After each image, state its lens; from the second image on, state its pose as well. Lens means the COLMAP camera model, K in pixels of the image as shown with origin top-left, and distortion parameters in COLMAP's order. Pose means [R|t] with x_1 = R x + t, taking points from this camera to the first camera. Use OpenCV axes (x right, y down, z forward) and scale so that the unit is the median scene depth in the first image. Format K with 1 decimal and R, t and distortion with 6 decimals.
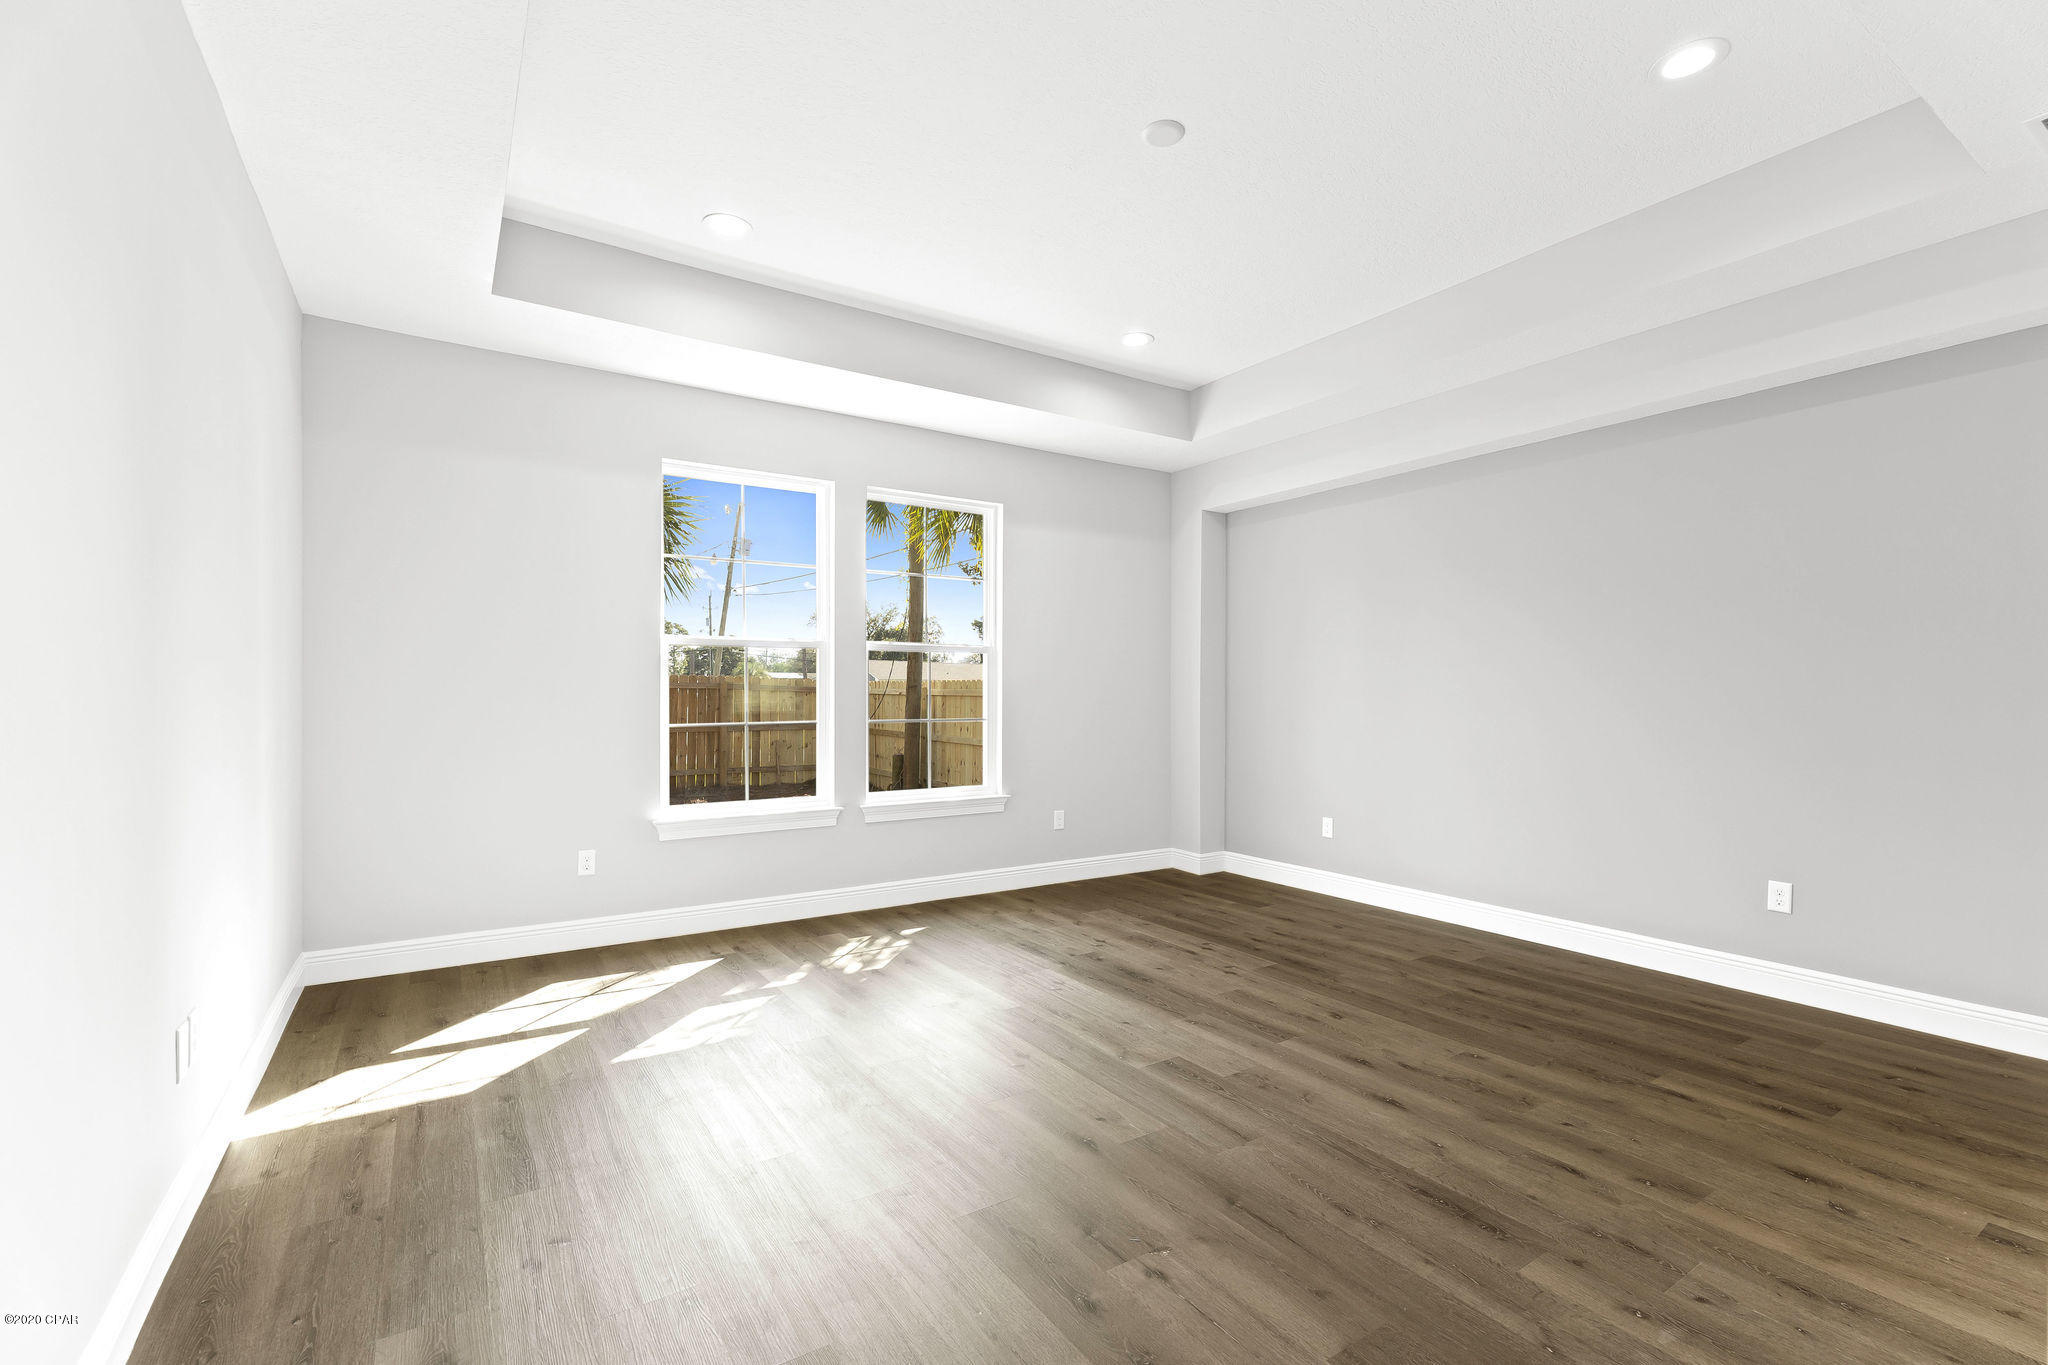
lens RADIAL K [[897.2, 0, 1024.0], [0, 897.2, 682.5], [0, 0, 1]] dist [0.000277, -0.000021]
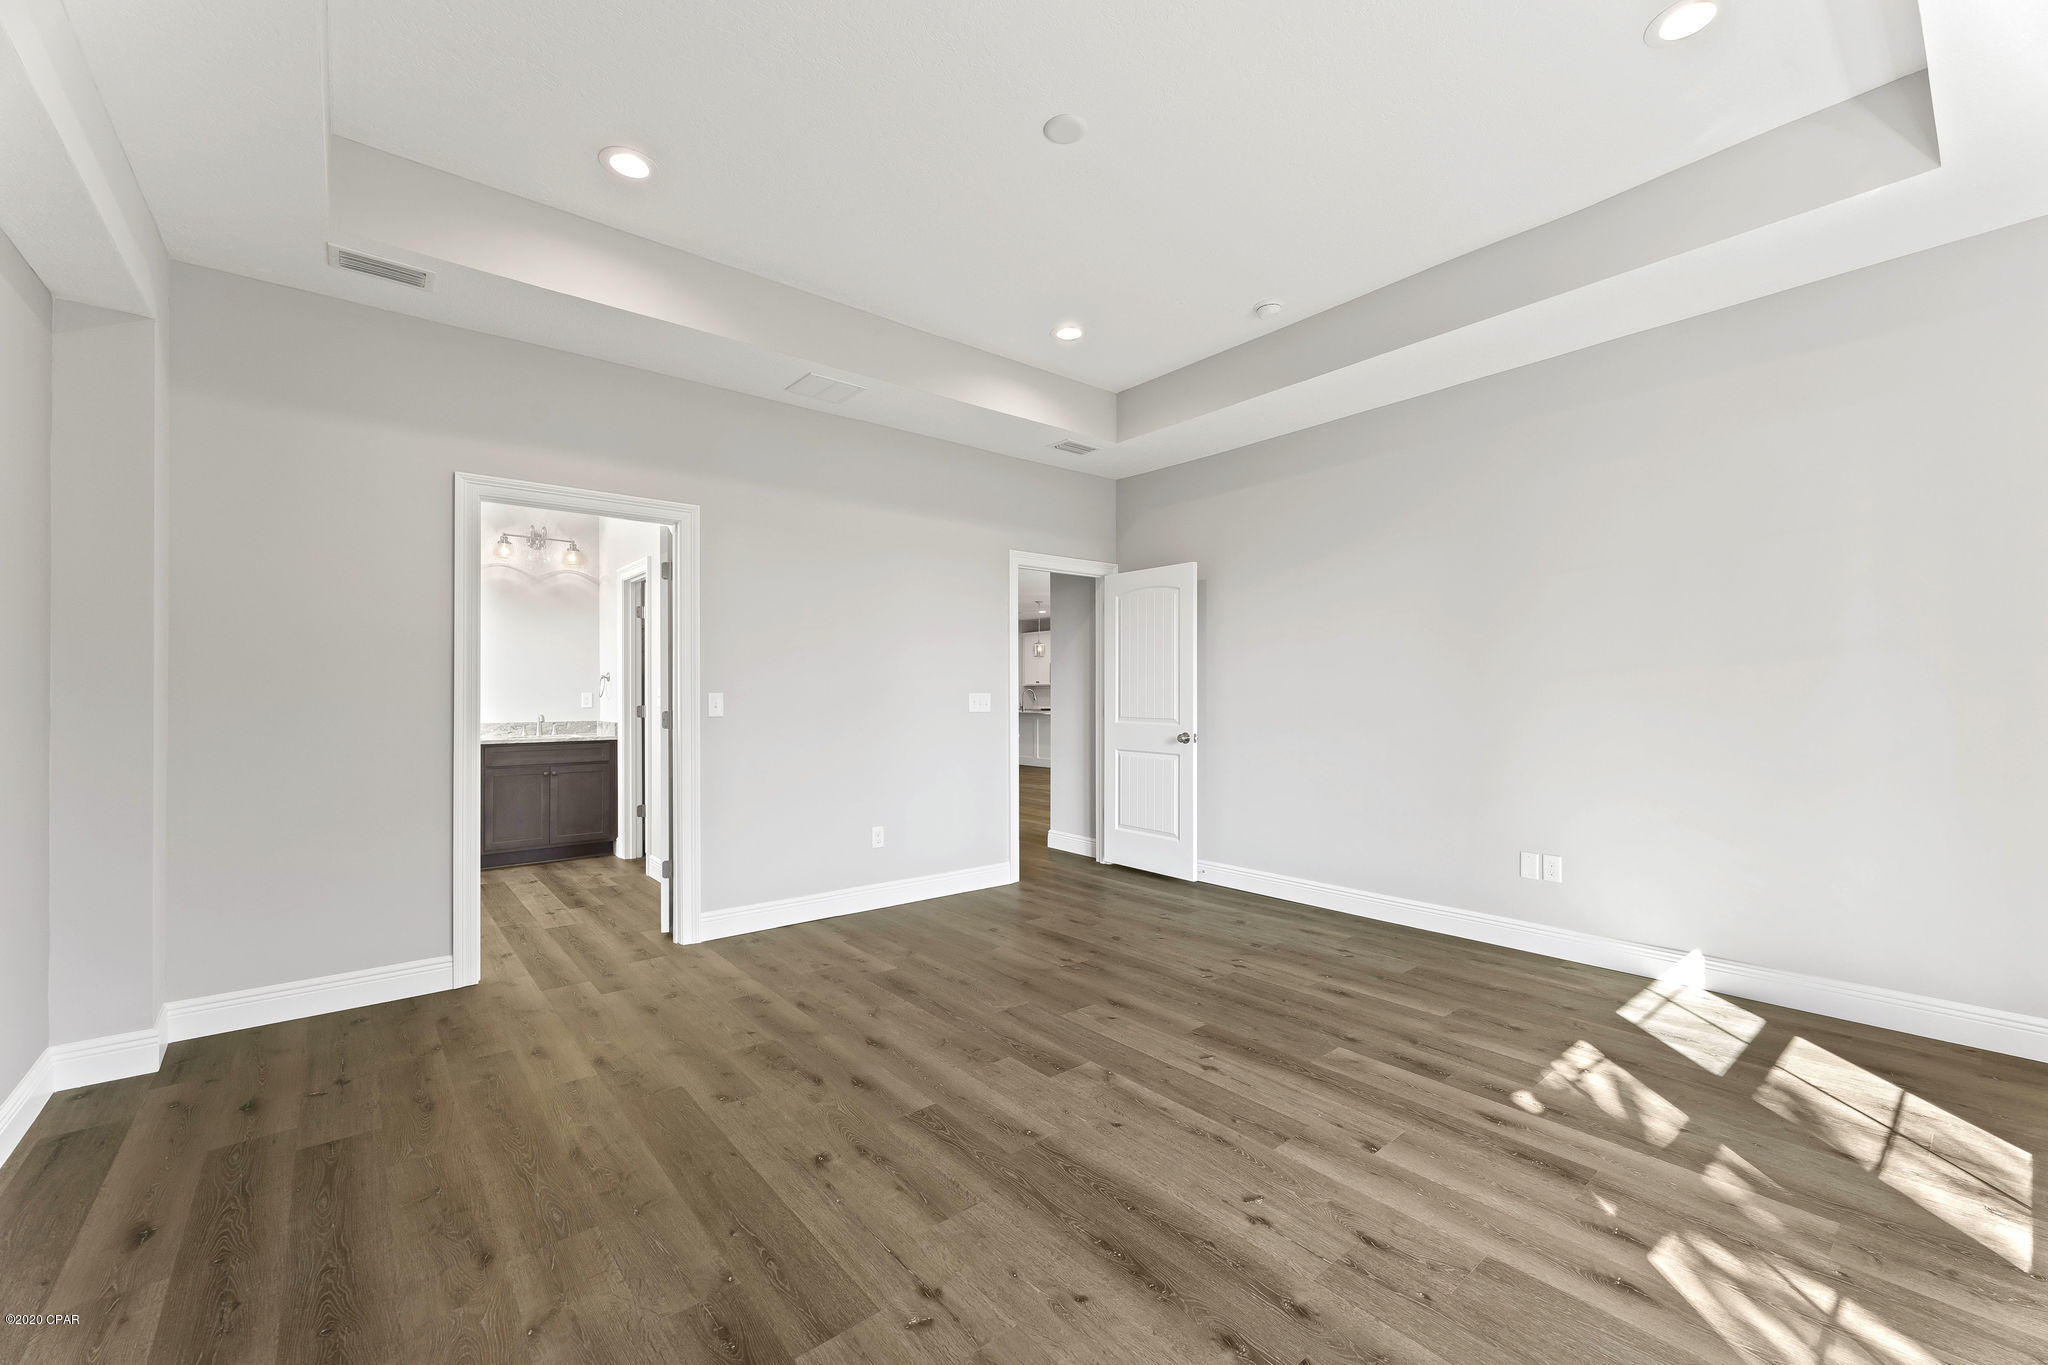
lens RADIAL K [[824.5, 0, 1024.0], [0, 824.5, 682.5], [0, 0, 1]] dist [-0.000097, -0.000012]
pose [[-0.993223, 0.000097, -0.116227, 0.290825], [0.003787, 0.999496, -0.031522, 0.027285], [0.116165, -0.031748, -0.992722, 1.808590]]
